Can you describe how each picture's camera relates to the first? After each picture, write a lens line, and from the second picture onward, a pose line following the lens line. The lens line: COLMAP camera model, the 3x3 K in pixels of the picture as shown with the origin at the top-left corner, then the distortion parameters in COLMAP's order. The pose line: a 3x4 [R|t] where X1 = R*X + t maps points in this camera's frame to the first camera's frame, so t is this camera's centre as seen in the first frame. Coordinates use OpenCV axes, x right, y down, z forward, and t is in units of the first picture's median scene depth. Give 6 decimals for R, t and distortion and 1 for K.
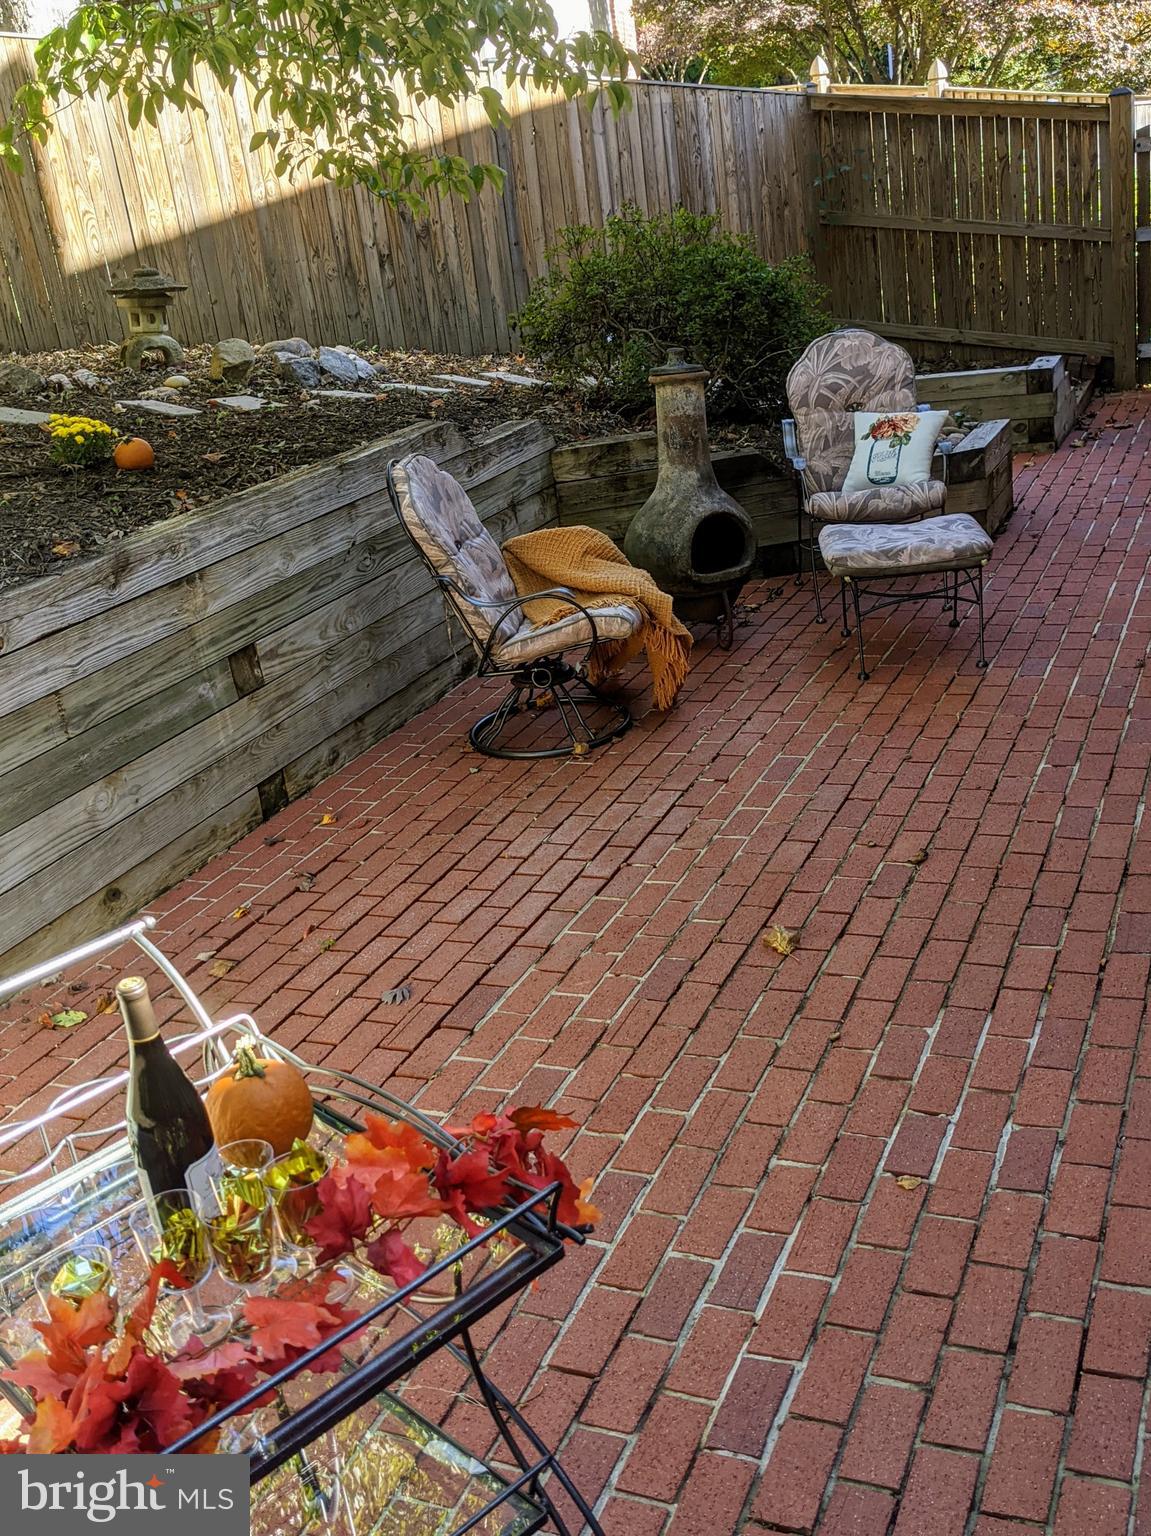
lens RADIAL K [[1477.2, 0, 621.2], [0, 1477.2, 734.2], [0, 0, 1]] dist [0.119776, -0.305044]
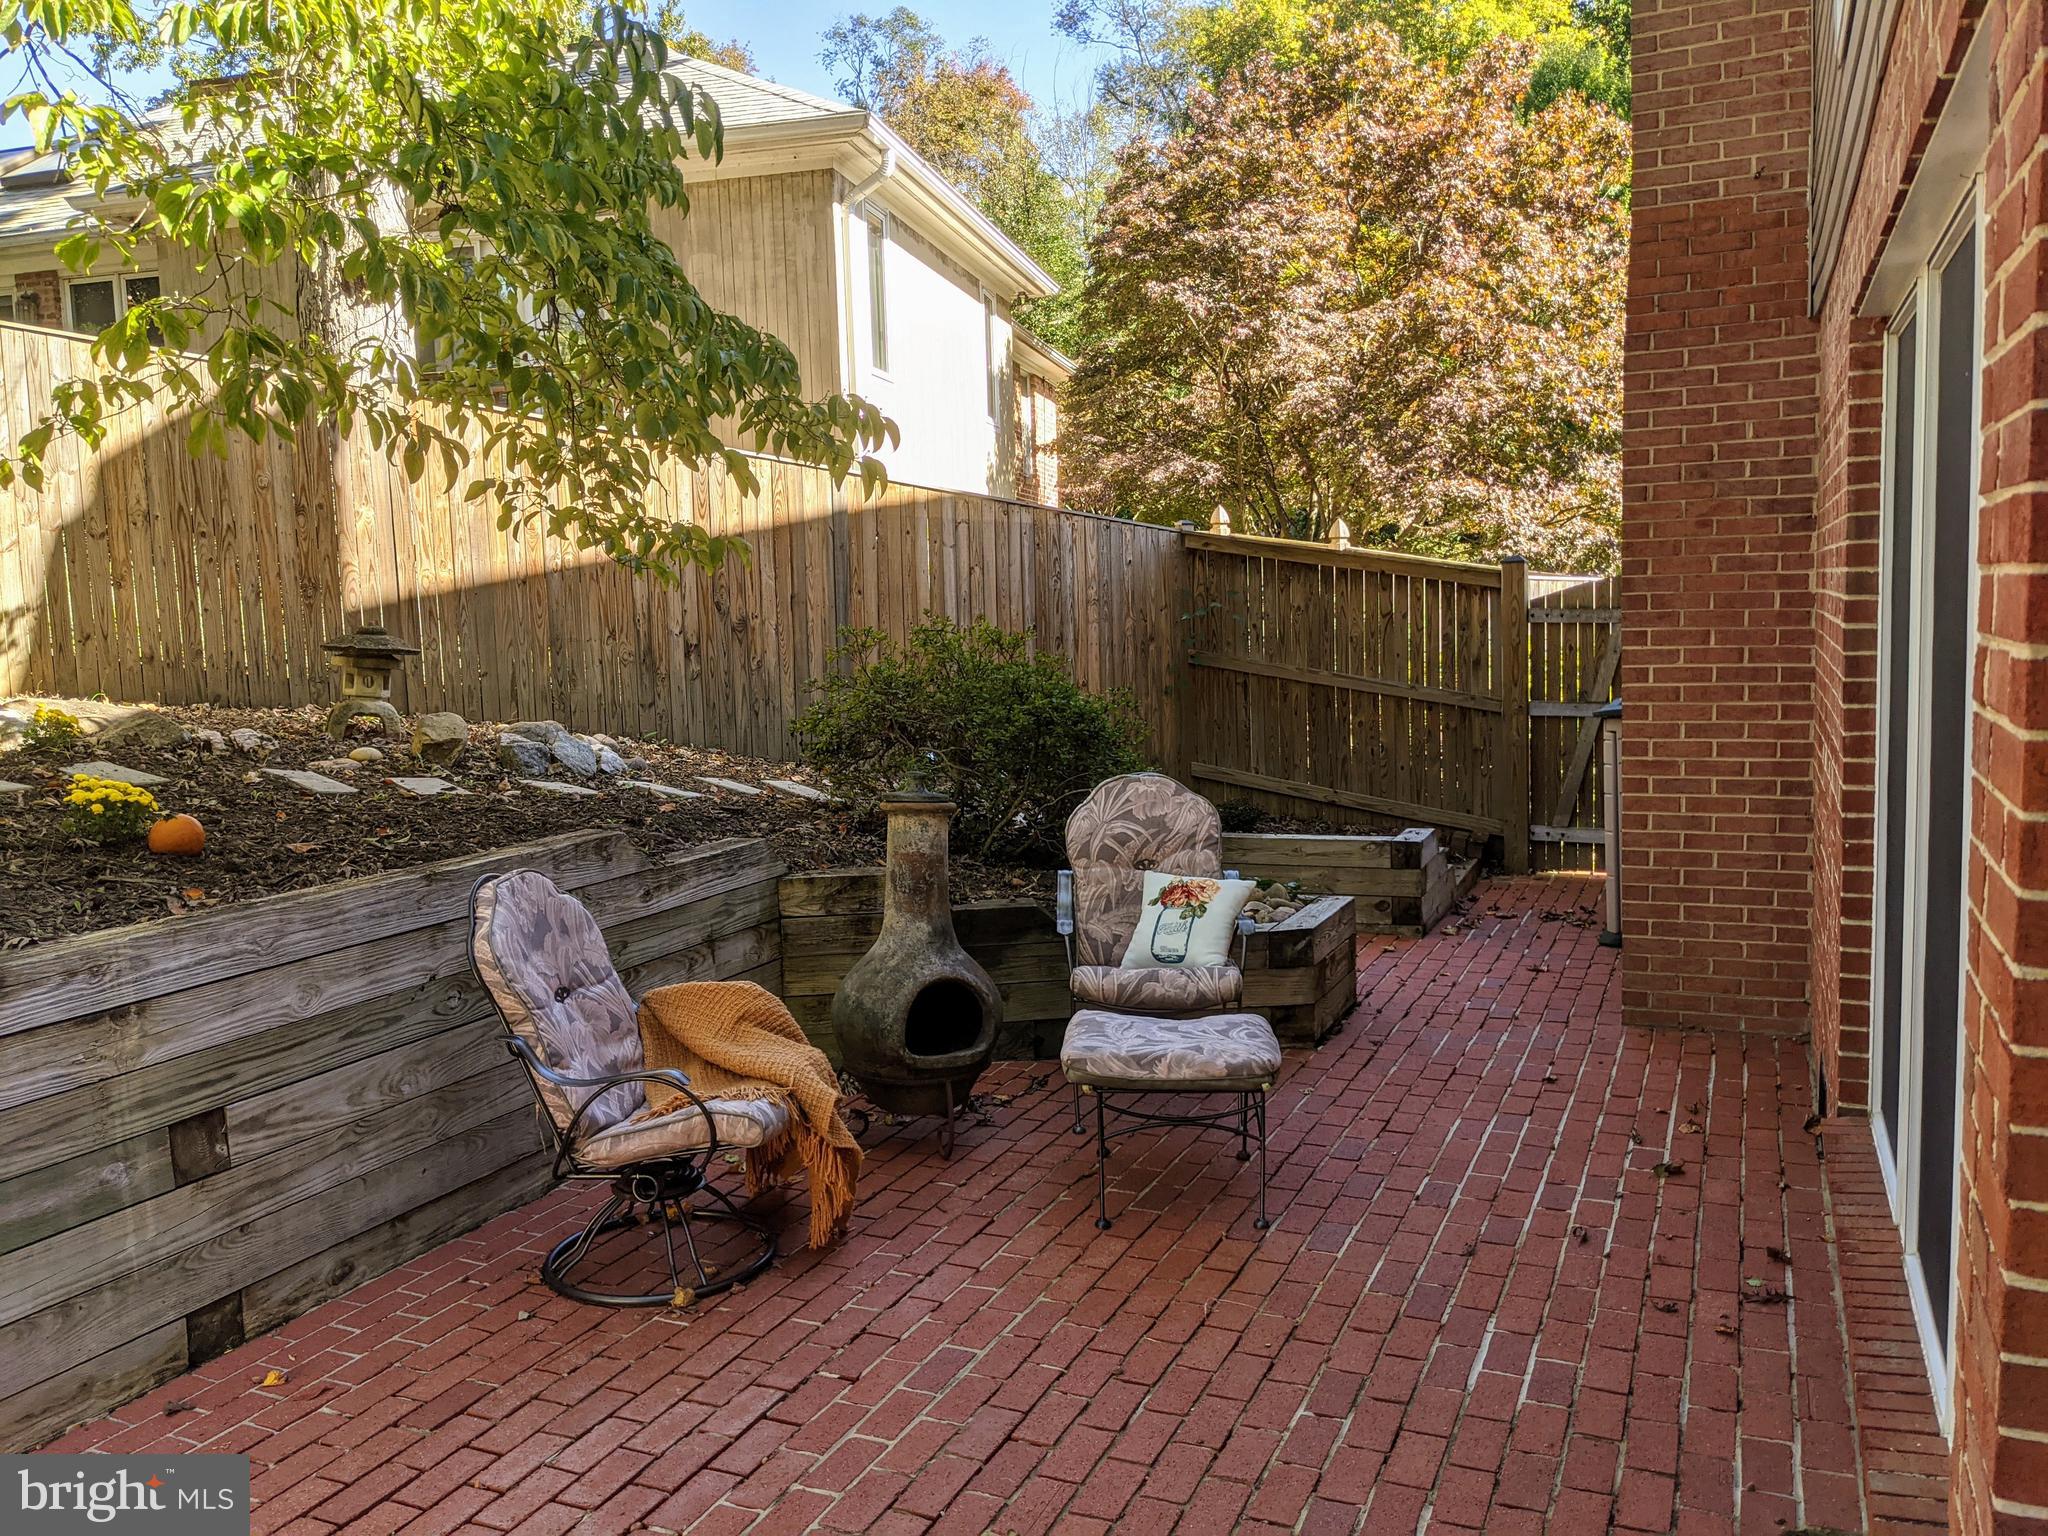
lens RADIAL K [[1596.2, 0, 1016.7], [0, 1596.2, 764.8], [0, 0, 1]] dist [0.075523, -0.134858]
pose [[0.994920, 0.100585, -0.004106, 0.104259], [-0.098288, 0.961757, -0.255662, -0.051673], [-0.021767, 0.254767, 0.966757, 0.175855]]
